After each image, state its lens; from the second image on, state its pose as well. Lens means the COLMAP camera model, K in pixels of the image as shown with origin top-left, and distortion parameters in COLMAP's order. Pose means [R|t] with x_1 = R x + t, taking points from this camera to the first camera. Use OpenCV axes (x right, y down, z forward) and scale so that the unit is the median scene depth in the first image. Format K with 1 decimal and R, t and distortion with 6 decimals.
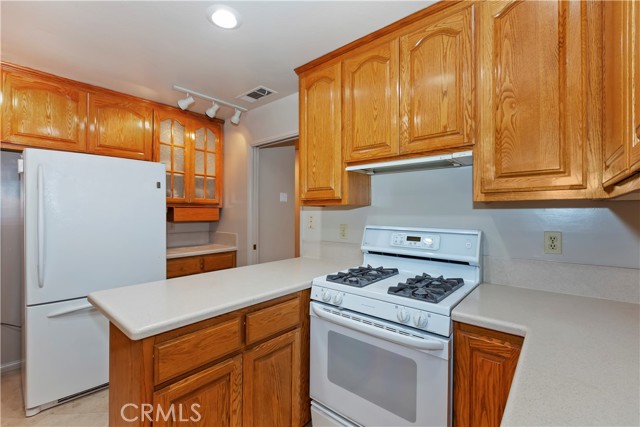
lens RADIAL K [[281.2, 0, 321.1], [0, 281.2, 211.4], [0, 0, 1]] dist [0.000120, 0.000112]
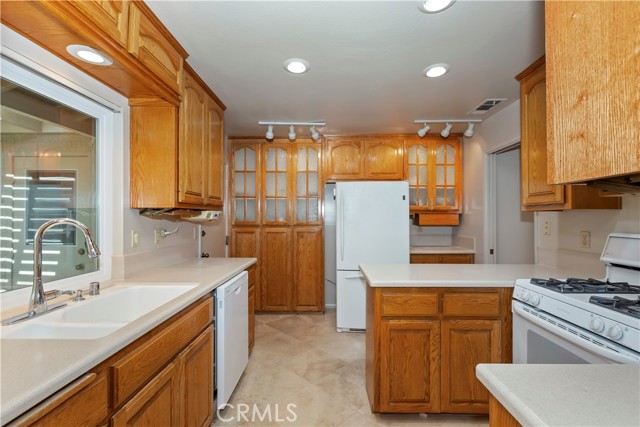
lens RADIAL K [[284.6, 0, 328.8], [0, 284.6, 215.8], [0, 0, 1]] dist [-0.001472, -0.000282]
pose [[0.652167, -0.006256, -0.758050, 0.263956], [0.002410, 0.999978, -0.006179, 0.001619], [0.758072, 0.002202, 0.652168, -0.198582]]
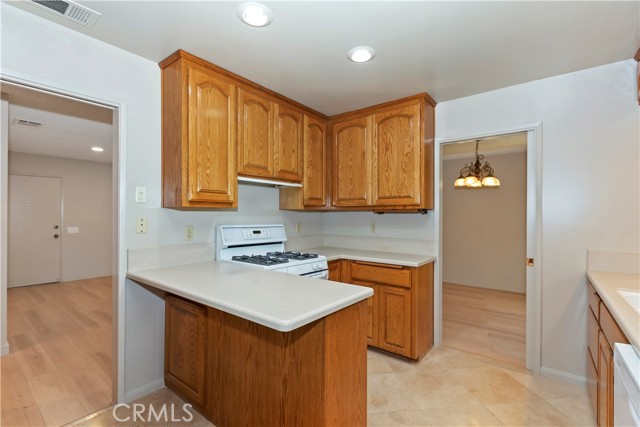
lens RADIAL K [[284.6, 0, 328.8], [0, 284.6, 215.8], [0, 0, 1]] dist [-0.001472, -0.000282]
pose [[-0.049671, -0.001980, 0.998764, -1.084133], [-0.003944, 0.999991, 0.001786, 0.006025], [-0.998758, -0.003851, -0.049679, 0.632866]]
